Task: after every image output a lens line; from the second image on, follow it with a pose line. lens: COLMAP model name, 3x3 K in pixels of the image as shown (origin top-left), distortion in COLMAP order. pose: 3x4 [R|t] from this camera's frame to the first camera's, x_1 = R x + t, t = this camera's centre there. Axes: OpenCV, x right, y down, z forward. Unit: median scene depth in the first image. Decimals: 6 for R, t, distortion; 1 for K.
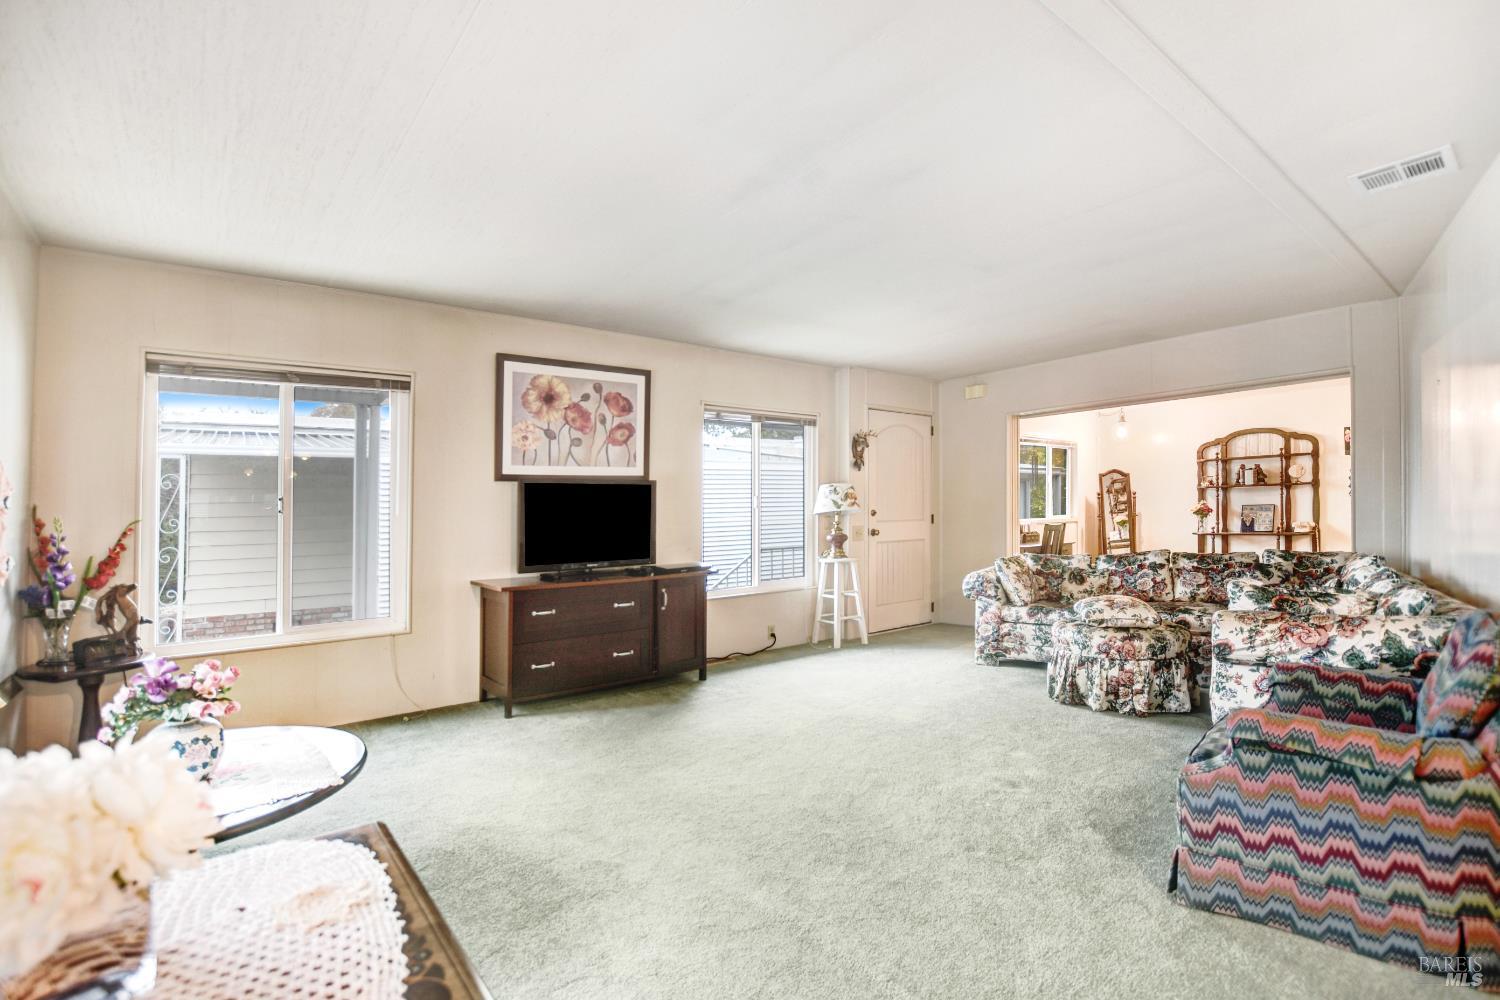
lens RADIAL K [[704.1, 0, 751.6], [0, 704.1, 537.5], [0, 0, 1]] dist [-0.002298, -0.000307]
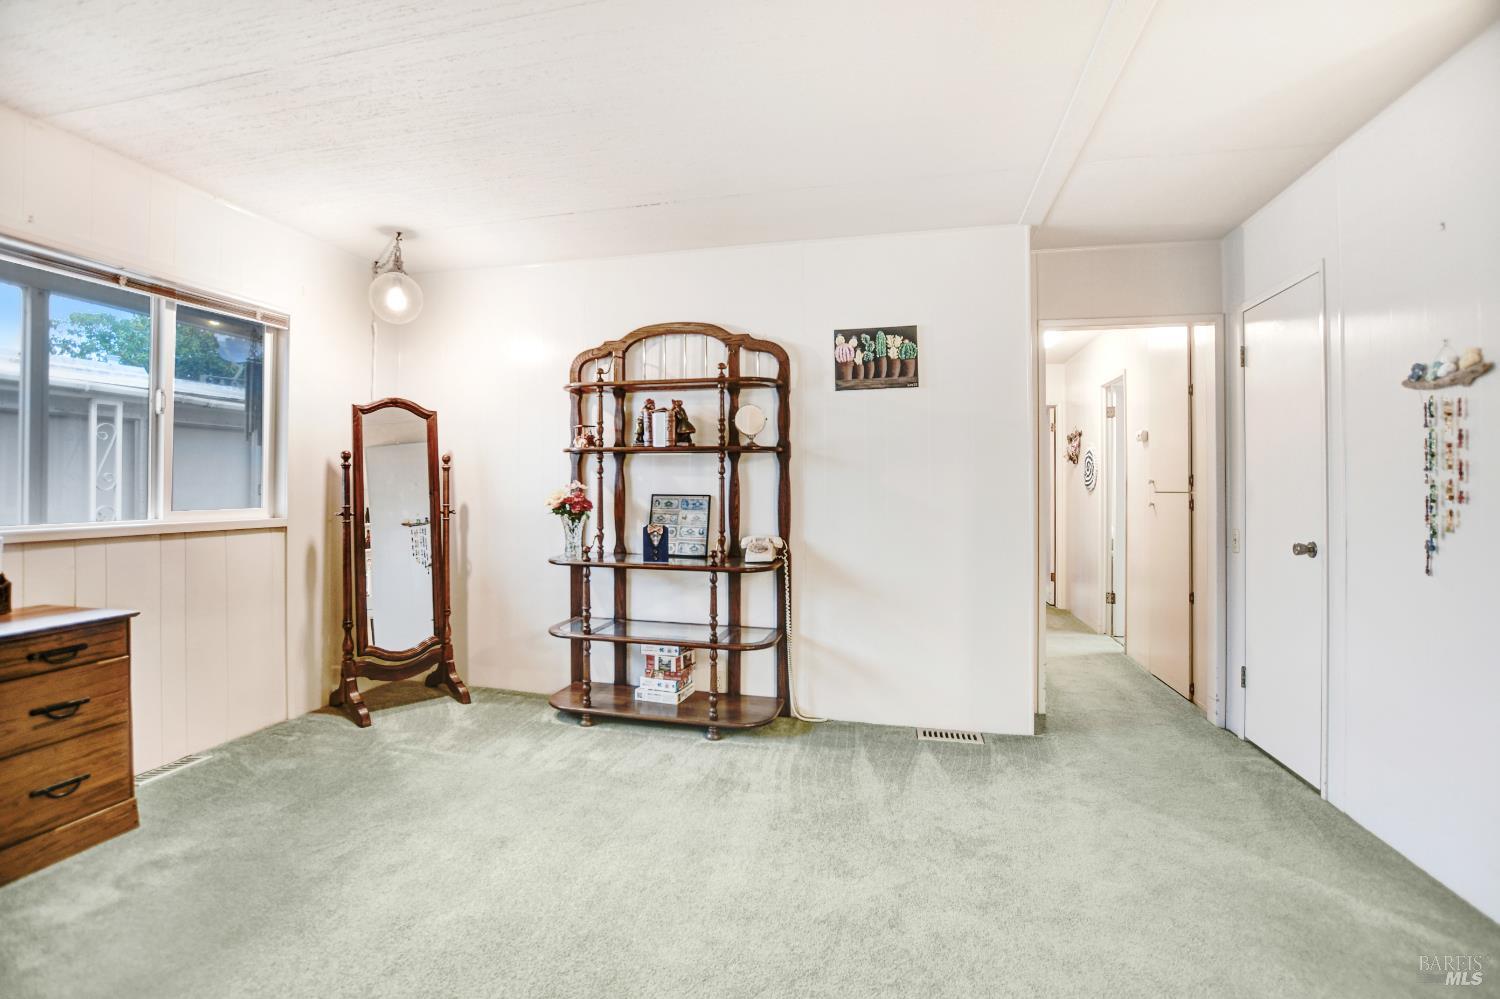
lens RADIAL K [[672.2, 0, 750.0], [0, 672.2, 499.5], [0, 0, 1]] dist [0.024404, 0.000112]
pose [[0.779217, 0.017725, 0.626504, 0.497968], [-0.005967, 0.999765, -0.020864, -0.035593], [-0.626726, 0.012519, 0.779139, 0.653541]]
